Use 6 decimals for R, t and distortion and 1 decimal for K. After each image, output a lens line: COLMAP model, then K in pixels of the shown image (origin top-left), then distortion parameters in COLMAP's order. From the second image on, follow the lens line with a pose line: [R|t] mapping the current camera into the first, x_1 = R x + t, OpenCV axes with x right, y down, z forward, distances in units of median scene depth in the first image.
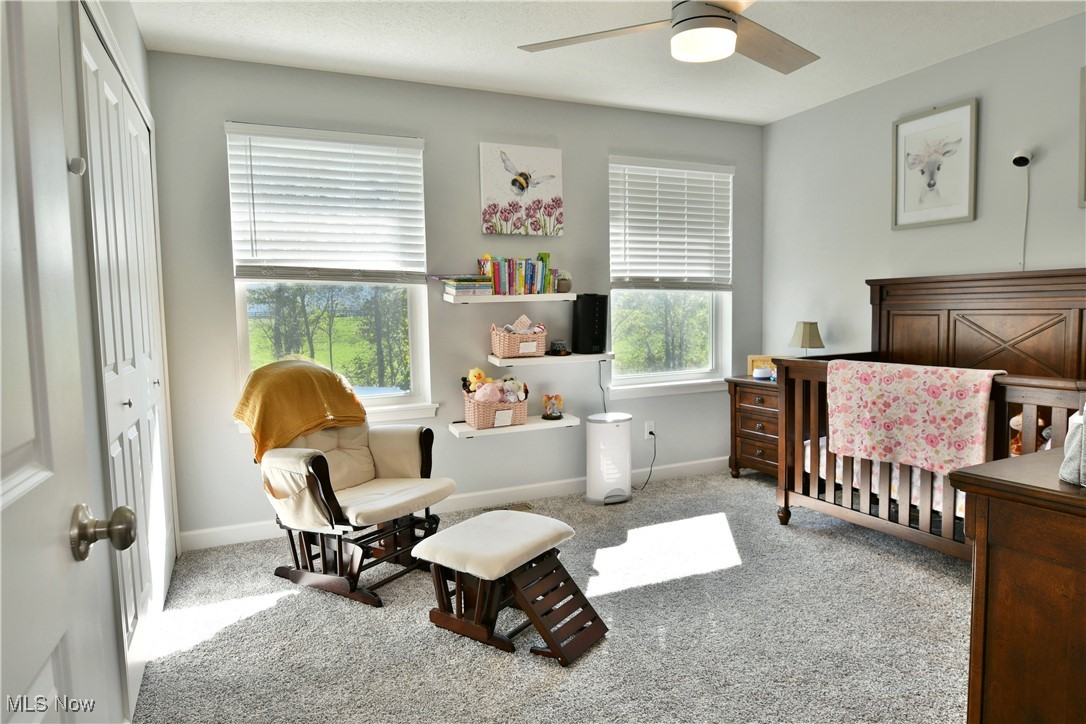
lens RADIAL K [[657.5, 0, 543.3], [0, 657.5, 350.6], [0, 0, 1]] dist [-0.017687, -0.002105]
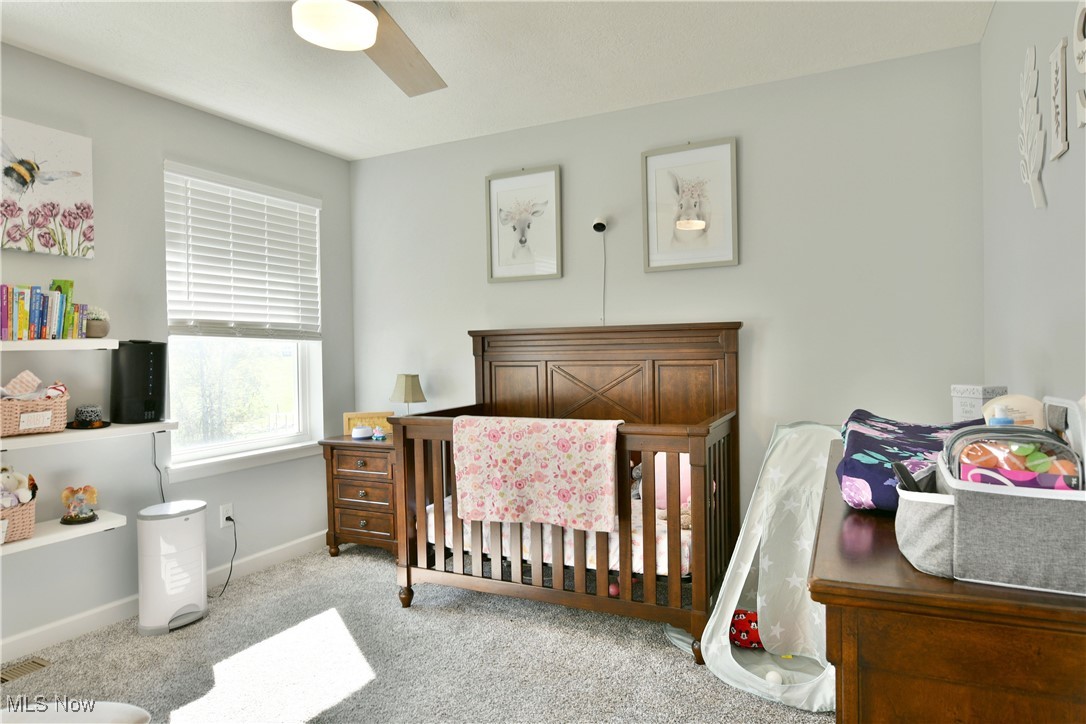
lens RADIAL K [[657.5, 0, 543.3], [0, 657.5, 350.6], [0, 0, 1]] dist [-0.017687, -0.002105]
pose [[0.781924, 0.004314, 0.623359, -0.032972], [0.040143, 0.997552, -0.057258, -0.016960], [-0.622080, 0.069796, 0.779836, 0.160982]]
